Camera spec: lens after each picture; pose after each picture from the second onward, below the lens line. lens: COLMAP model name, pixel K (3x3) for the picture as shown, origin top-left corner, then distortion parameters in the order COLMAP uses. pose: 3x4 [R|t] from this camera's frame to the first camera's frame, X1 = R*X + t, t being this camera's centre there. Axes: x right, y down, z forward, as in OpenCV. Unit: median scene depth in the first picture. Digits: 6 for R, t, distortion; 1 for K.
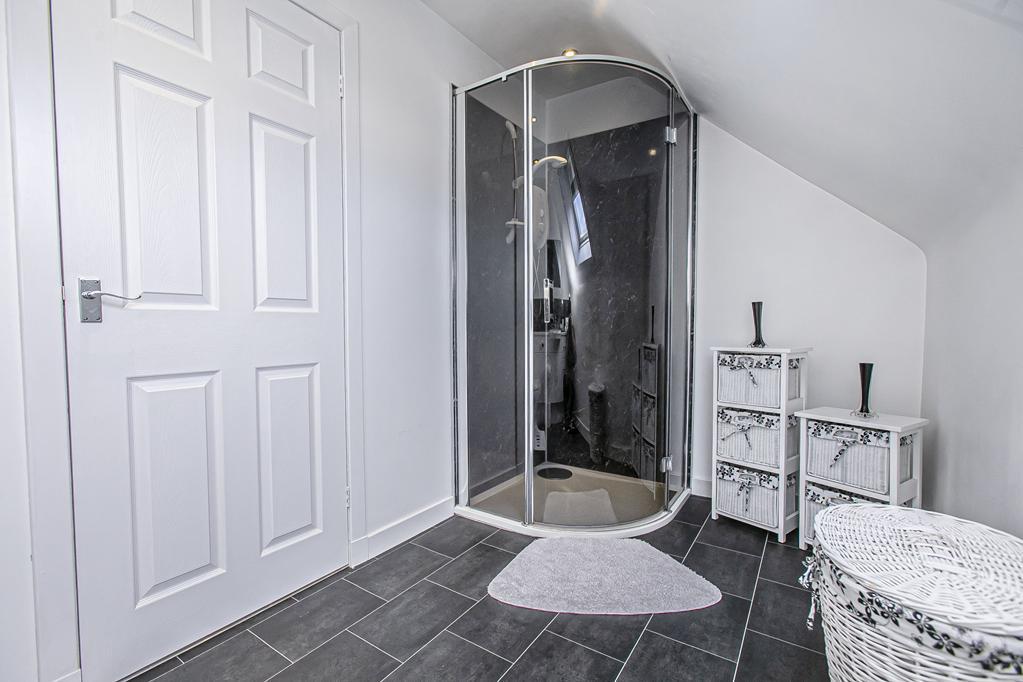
lens RADIAL K [[461.8, 0, 511.7], [0, 461.8, 341.3], [0, 0, 1]] dist [-0.001904, 0.000613]
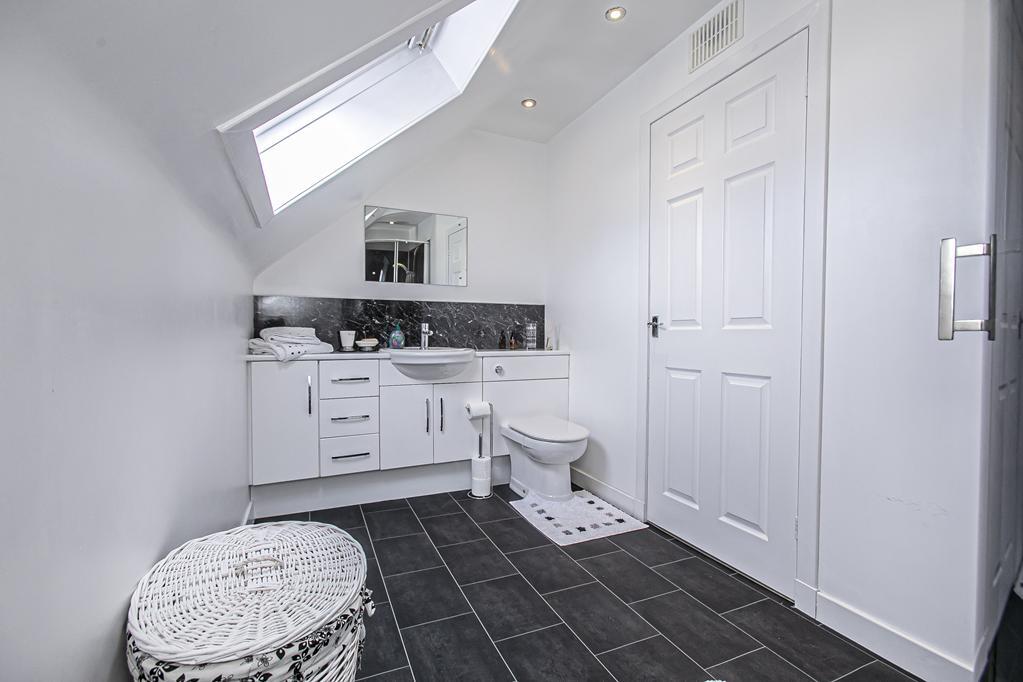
lens RADIAL K [[461.8, 0, 510.6], [0, 461.8, 339.0], [0, 0, 1]] dist [-0.001904, 0.000613]
pose [[-0.530186, 0.013628, -0.847772, 0.834642], [-0.040753, 0.998306, 0.041534, -0.065671], [0.846902, 0.056570, -0.528732, 1.124359]]
